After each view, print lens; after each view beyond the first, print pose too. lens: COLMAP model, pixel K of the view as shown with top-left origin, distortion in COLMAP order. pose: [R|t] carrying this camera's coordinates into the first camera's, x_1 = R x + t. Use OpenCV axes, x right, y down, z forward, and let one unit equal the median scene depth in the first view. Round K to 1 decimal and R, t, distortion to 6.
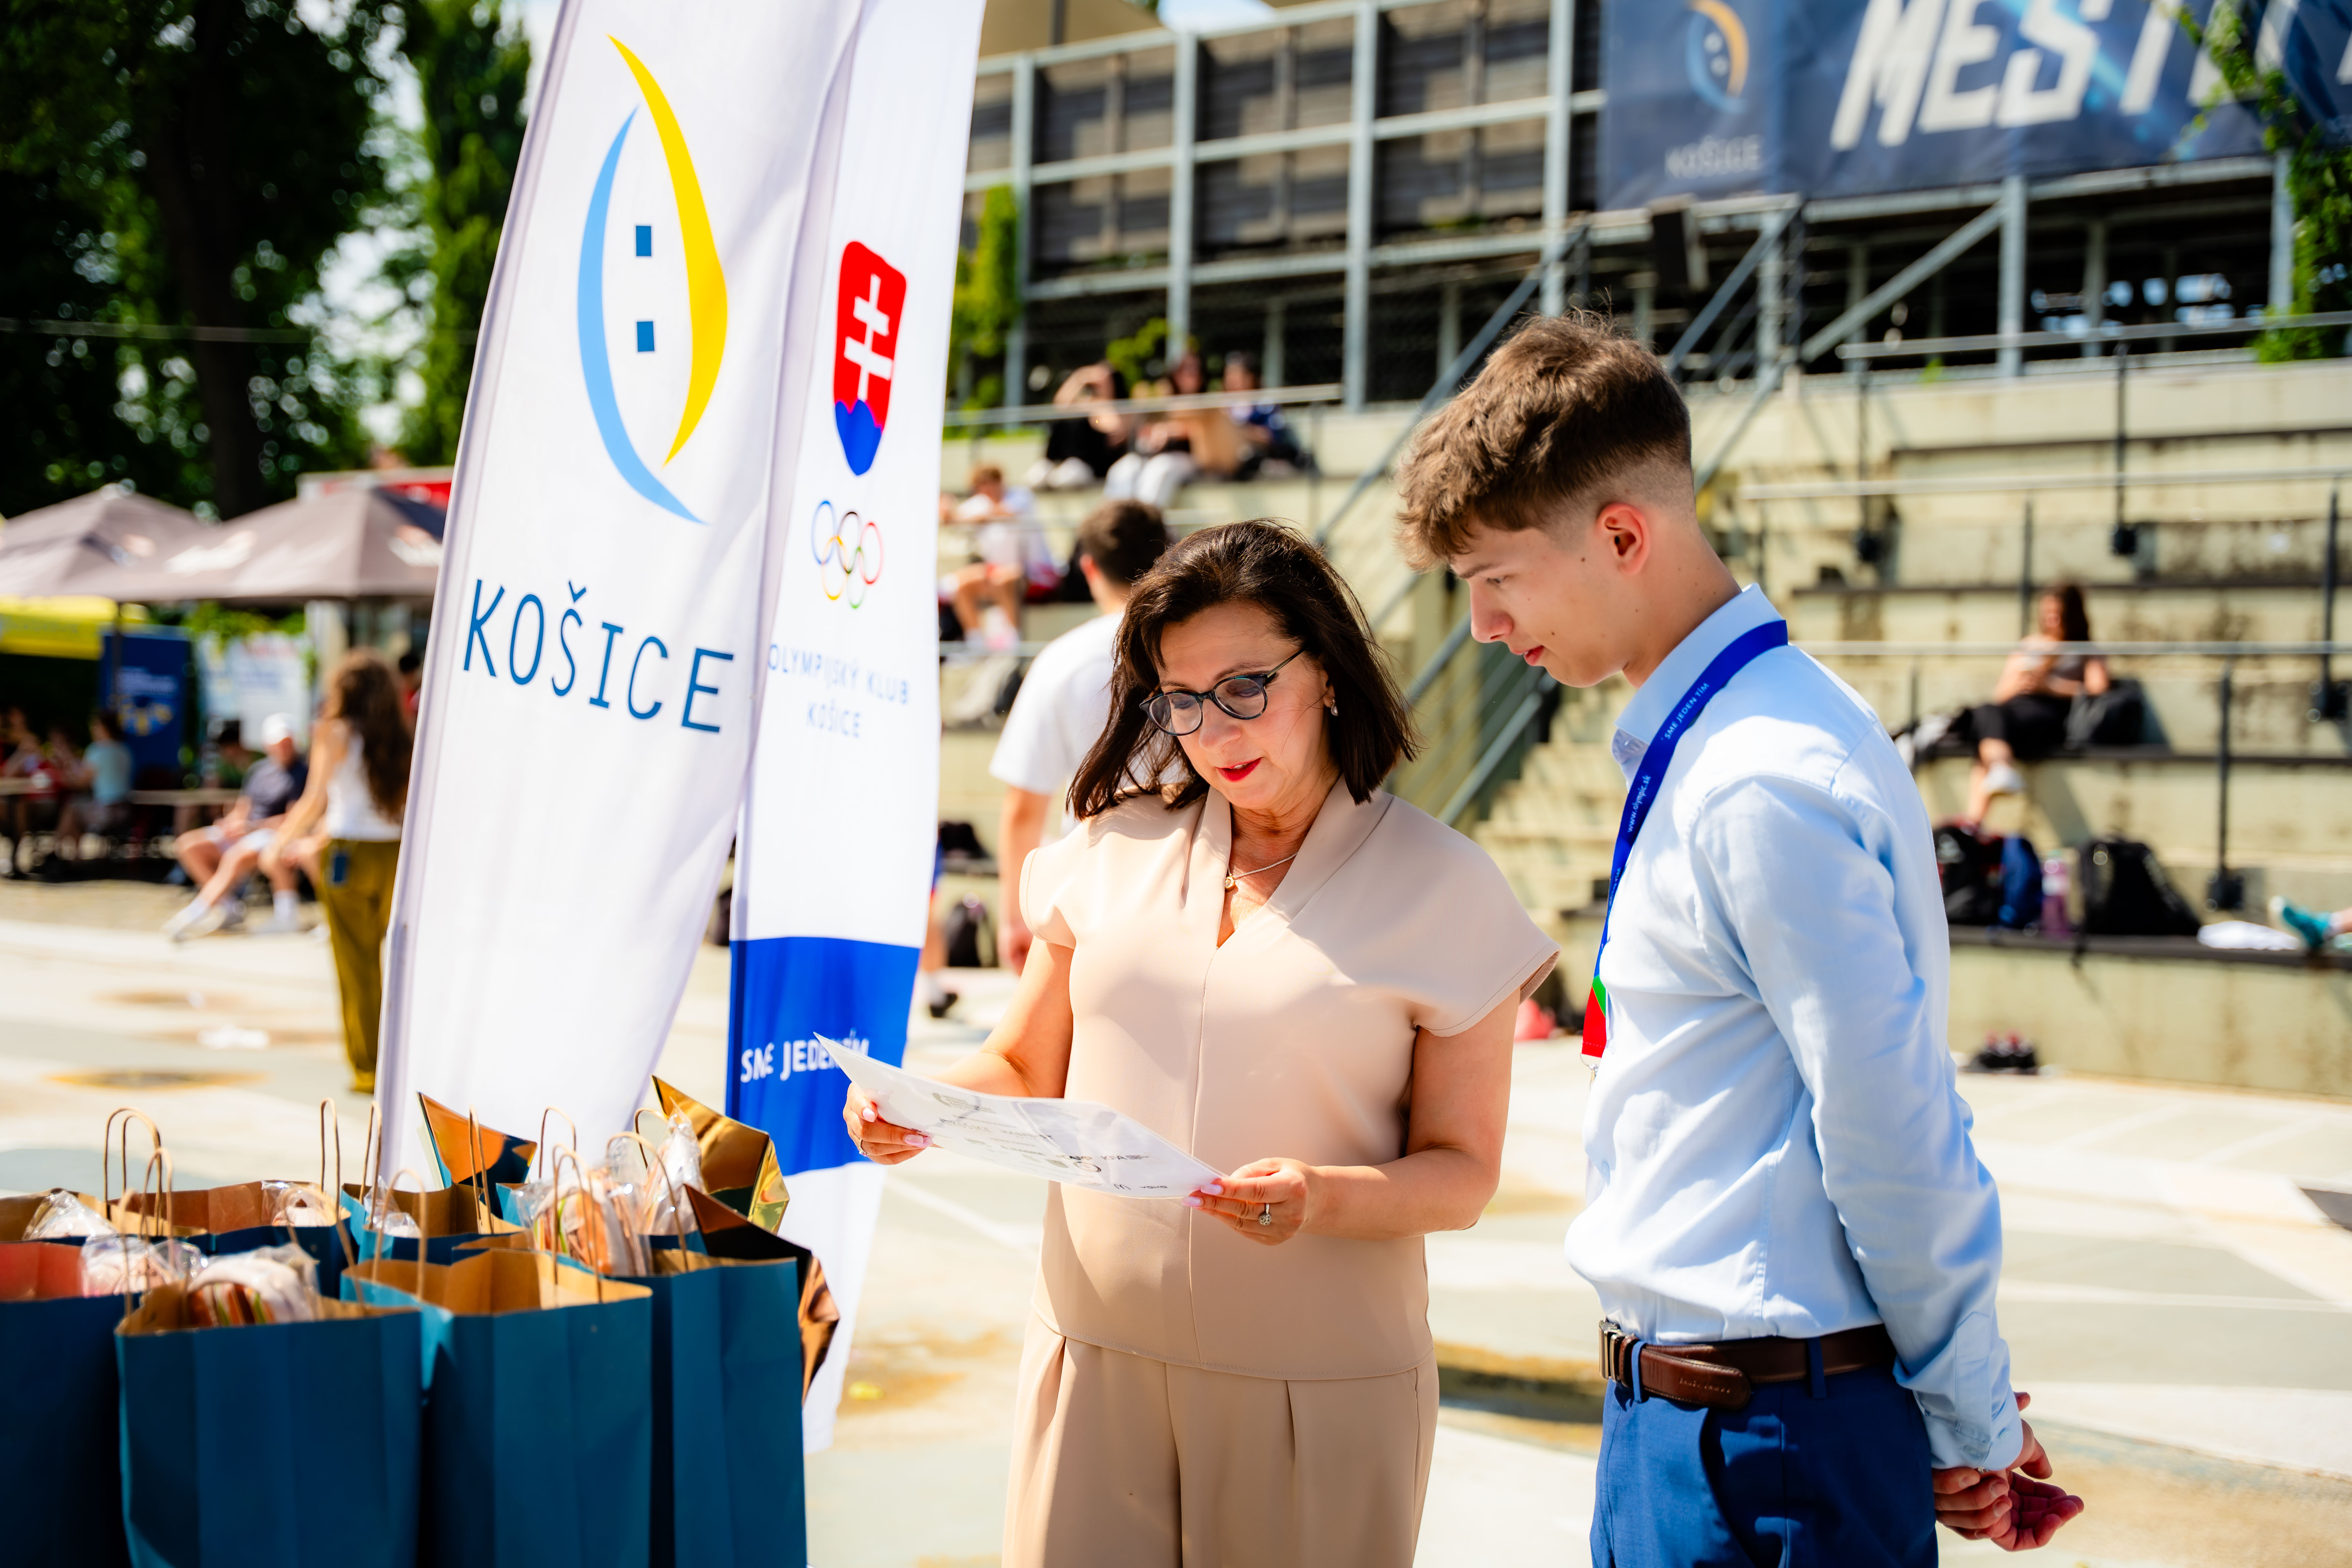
lens RADIAL K [[3192.2, 0, 1191.4], [0, 3192.2, 793.5], [0, 0, 1]] dist [0.038757, 0.000000]
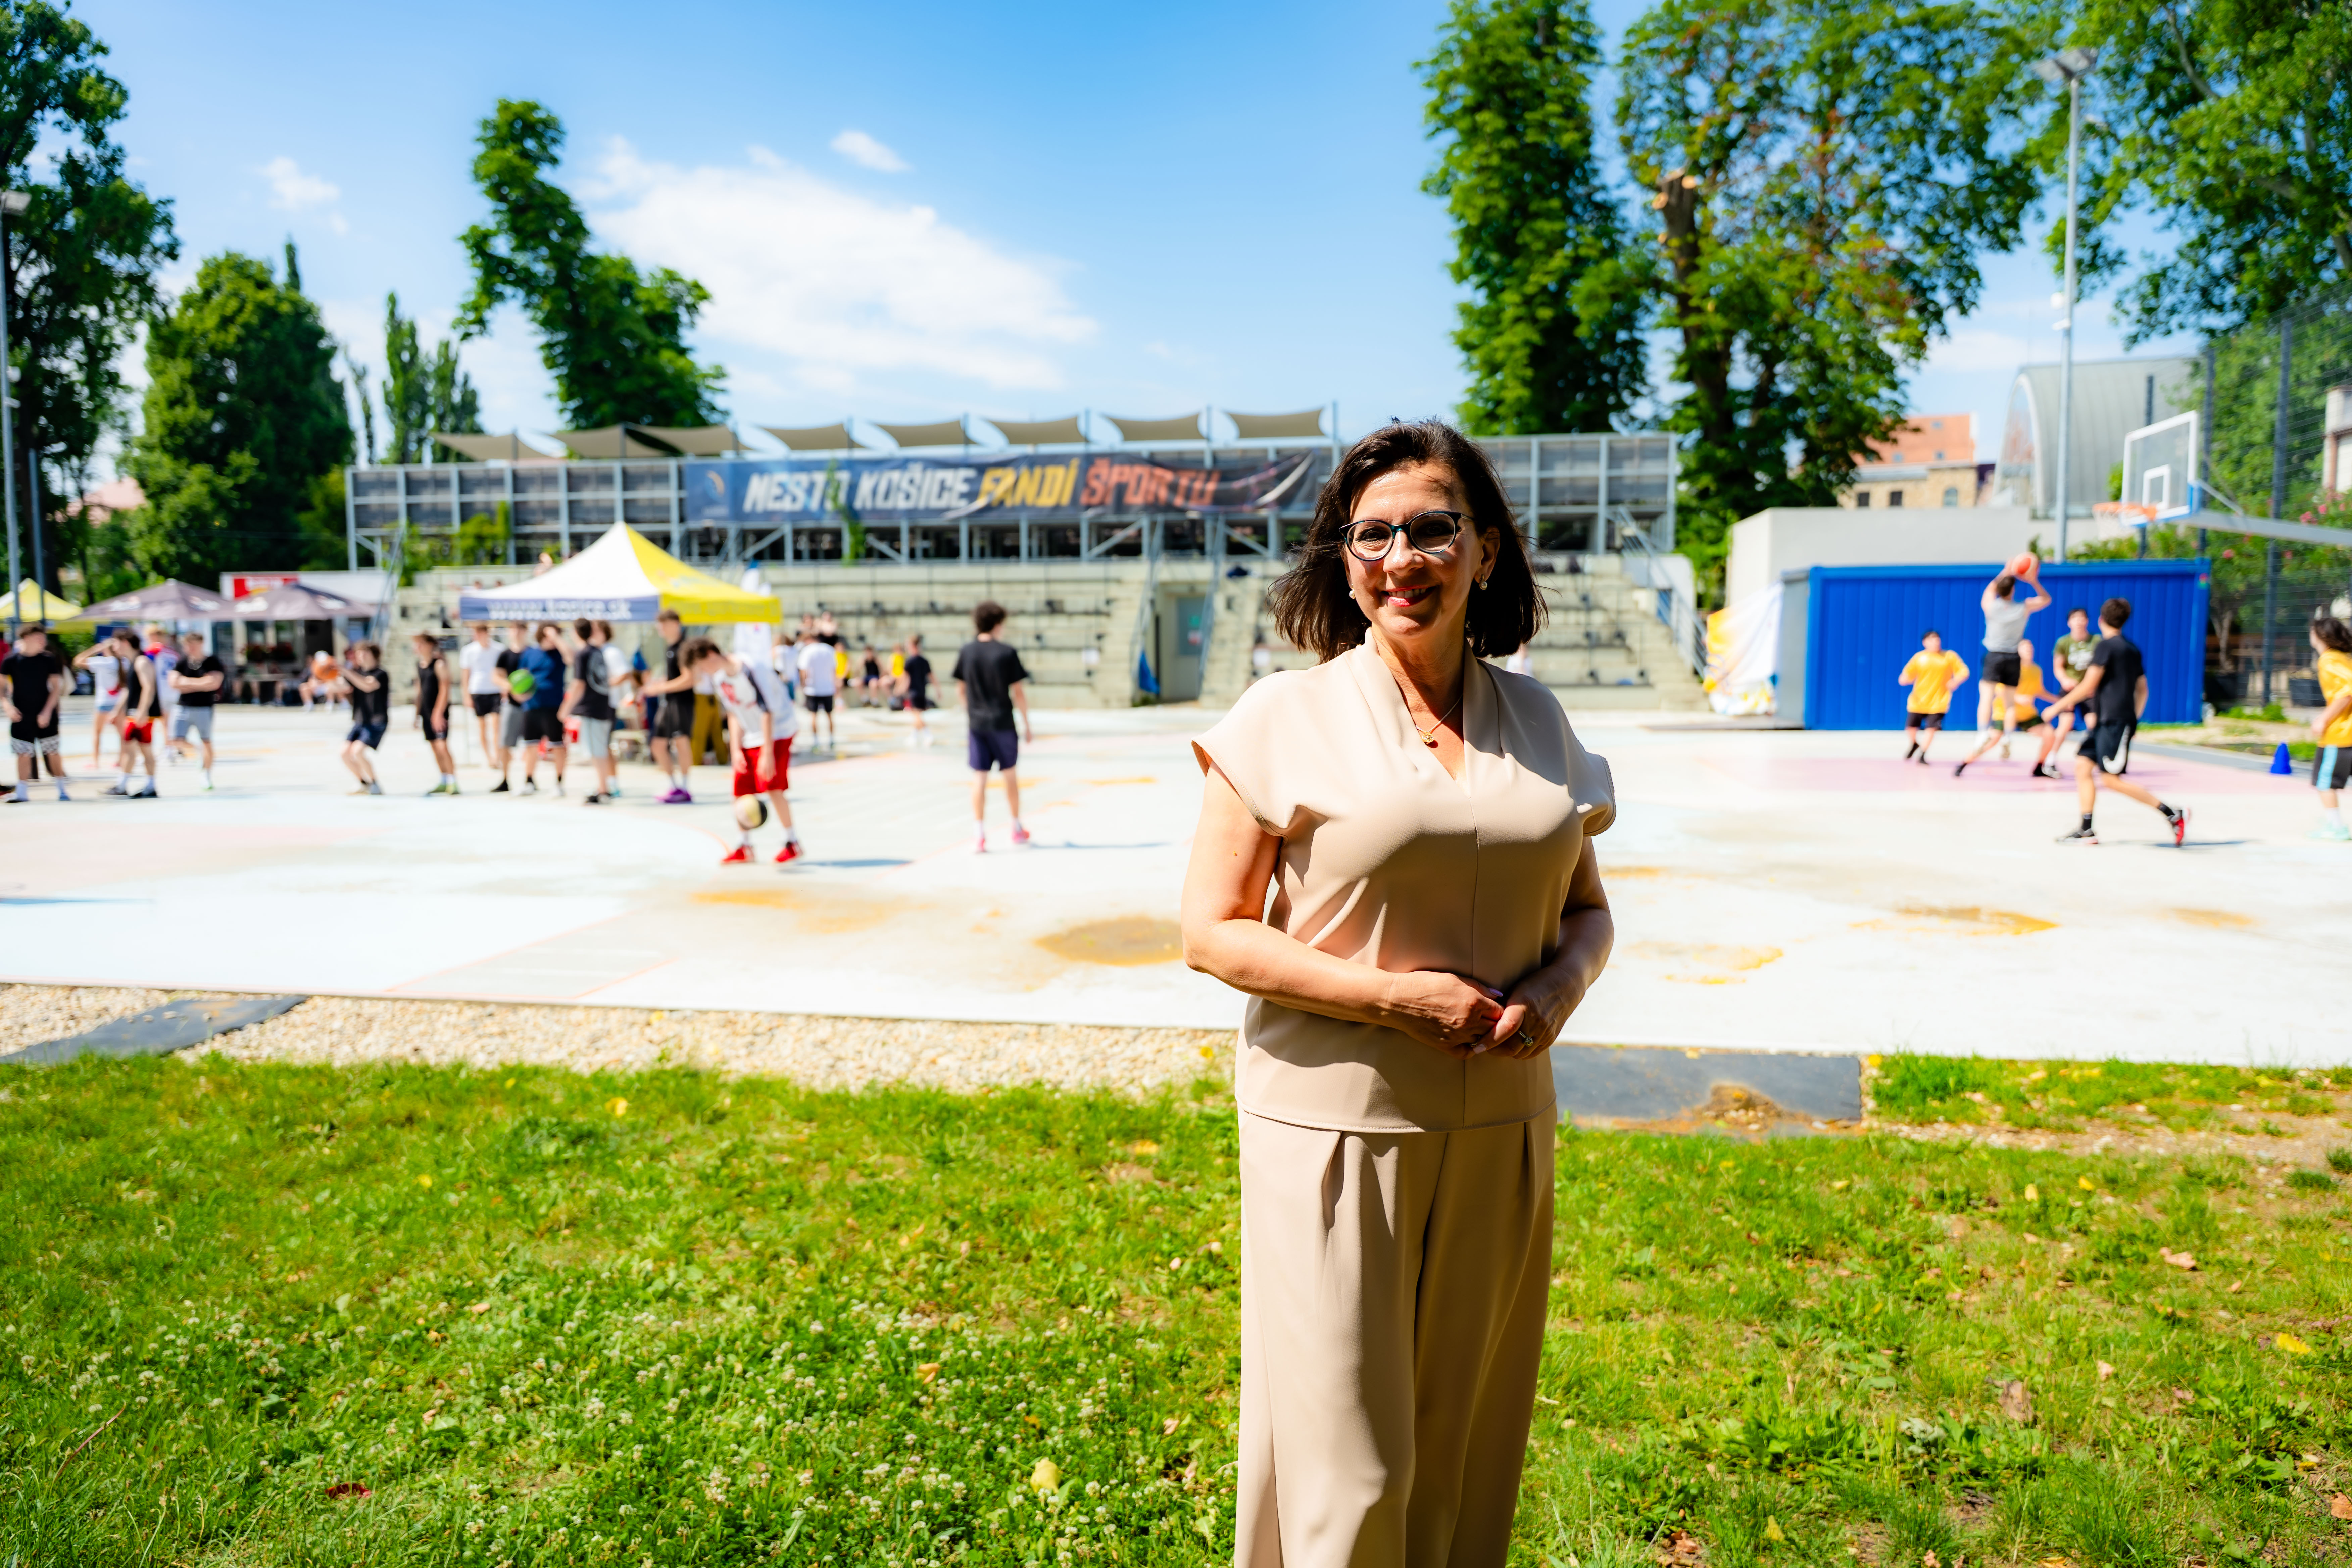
lens RADIAL K [[1574.7, 0, 1180.0], [0, 1574.7, 782.8], [0, 0, 1]] dist [0.005562, -0.008797]
pose [[0.858020, -0.076349, 0.507910, -0.415064], [0.036171, 0.995417, 0.088527, -0.001732], [-0.512341, -0.057586, 0.856849, -1.179209]]
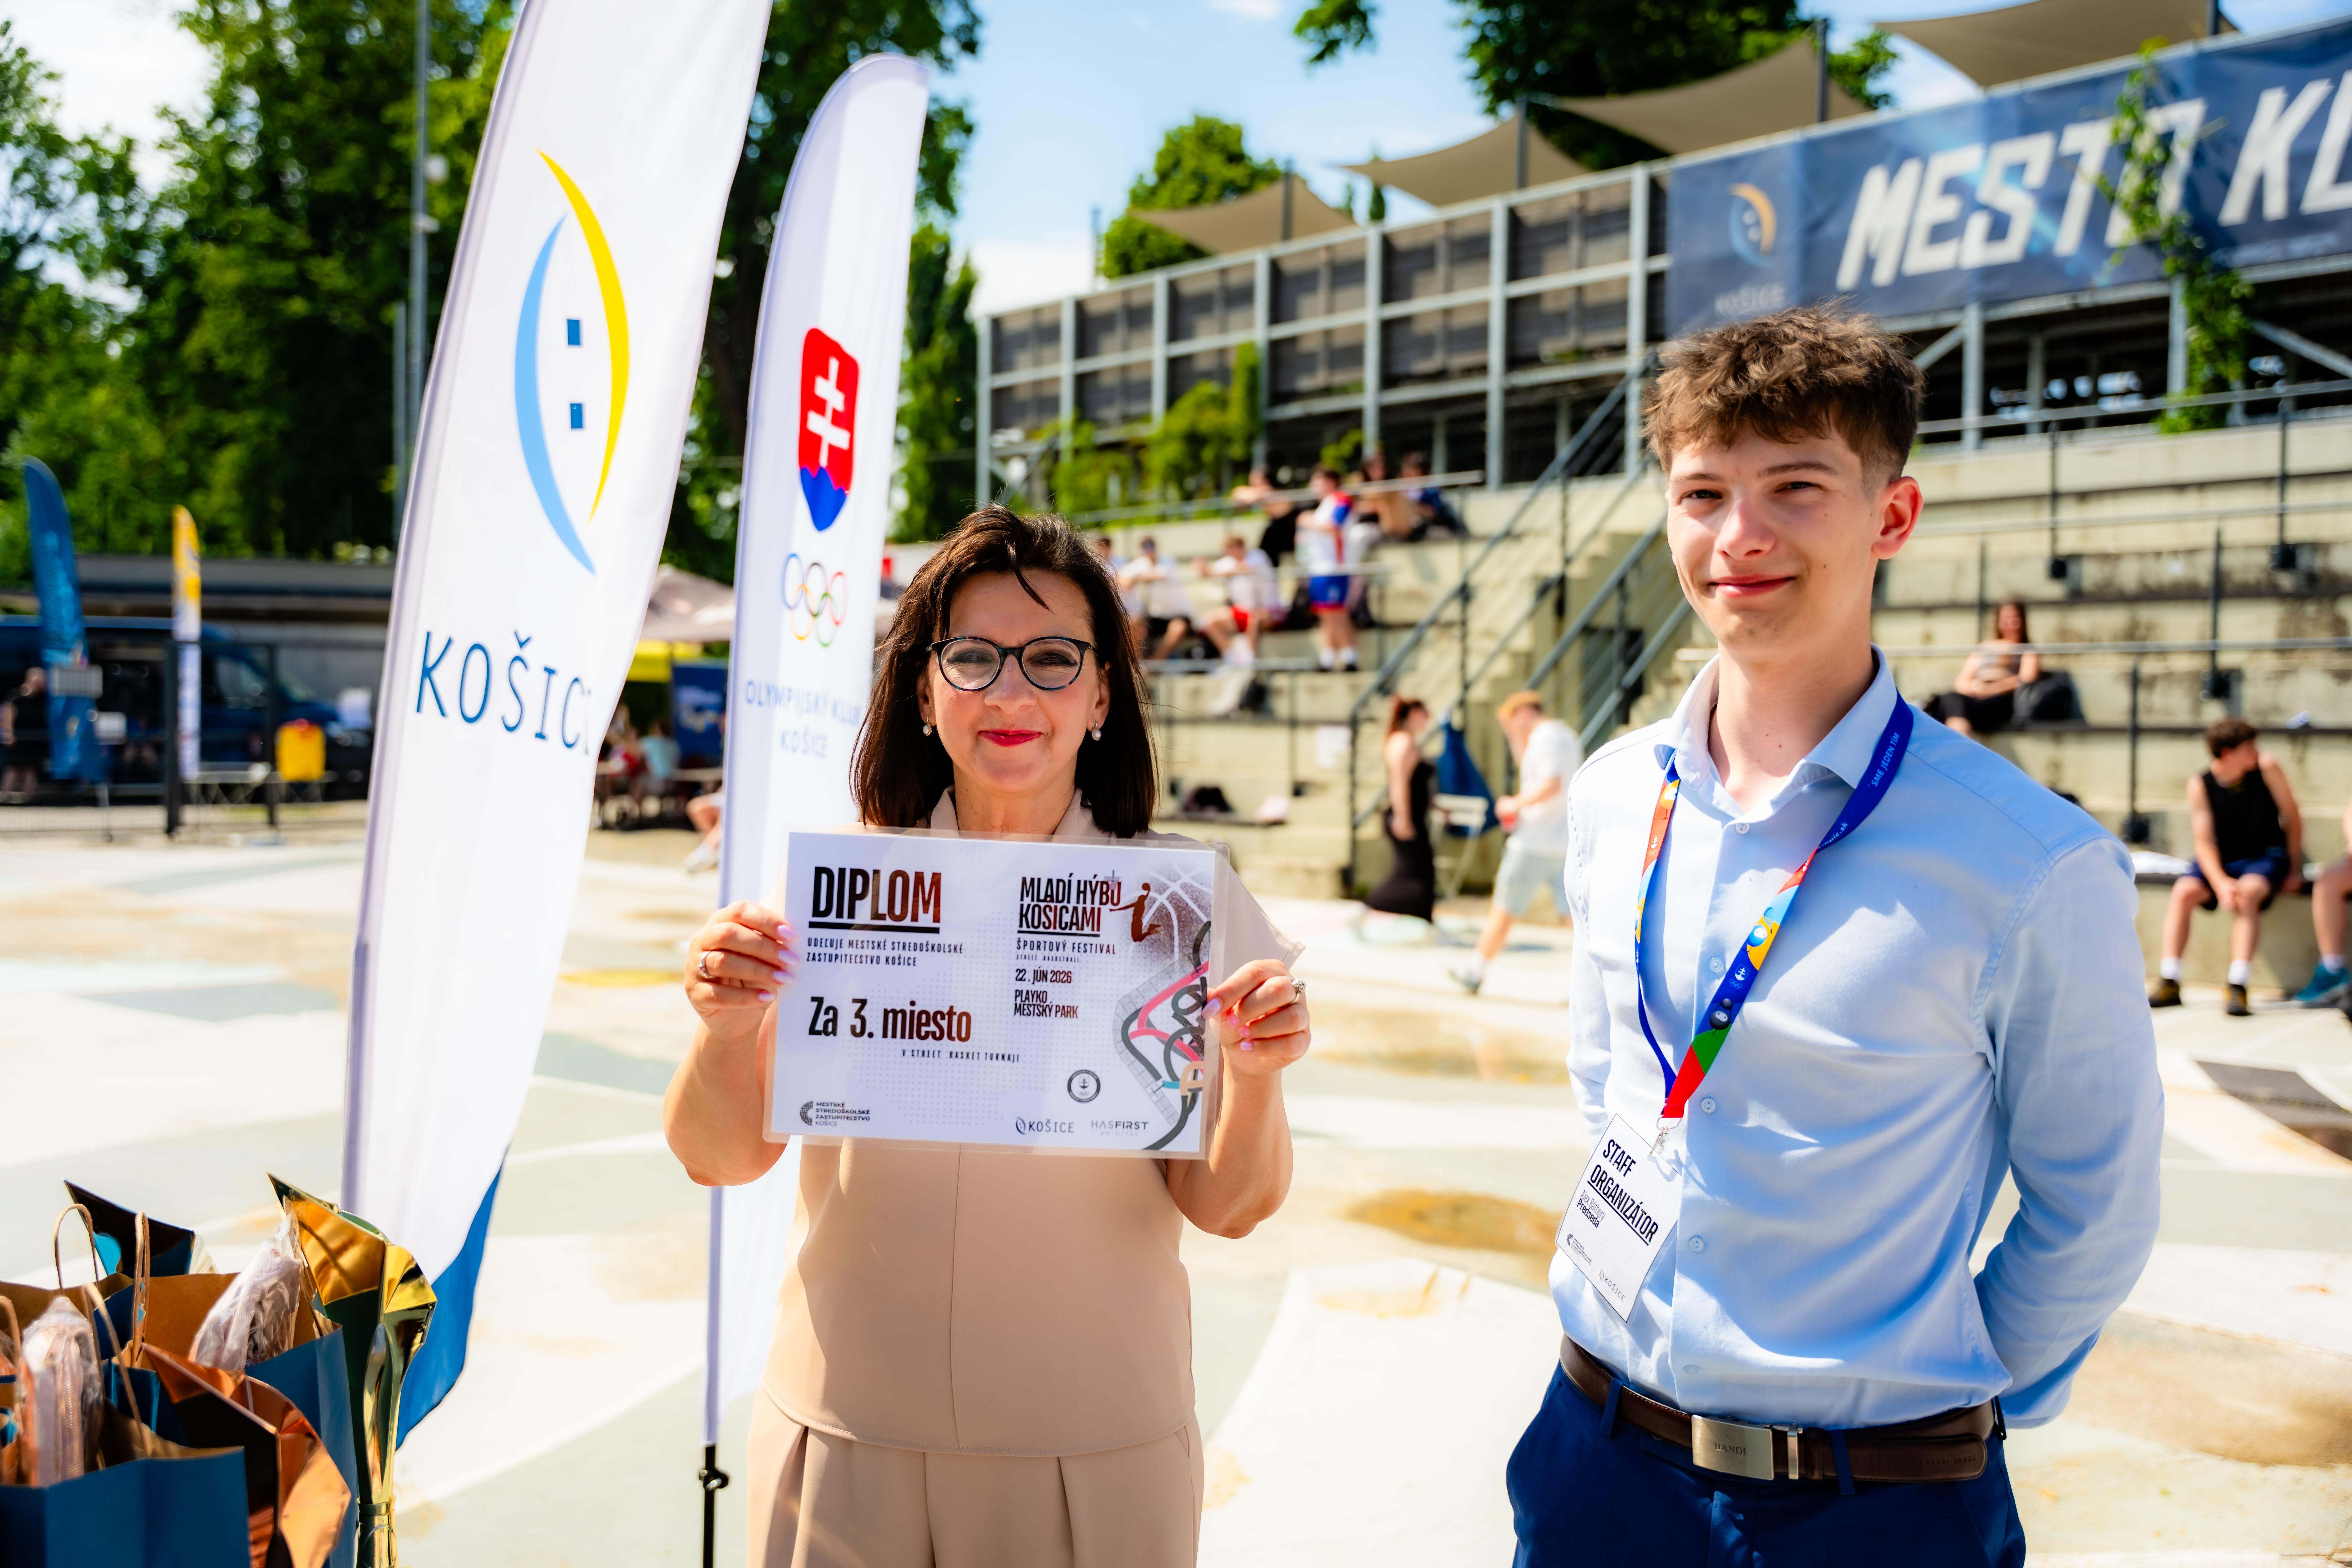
lens RADIAL K [[2139.6, 0, 1155.7], [0, 2139.6, 772.6], [0, 0, 1]] dist [-0.007687, 0.042131]
pose [[0.992030, -0.013216, -0.125308, 0.021587], [0.014073, 0.999883, 0.005960, -0.002981], [0.125215, -0.007676, 0.992100, 0.047050]]
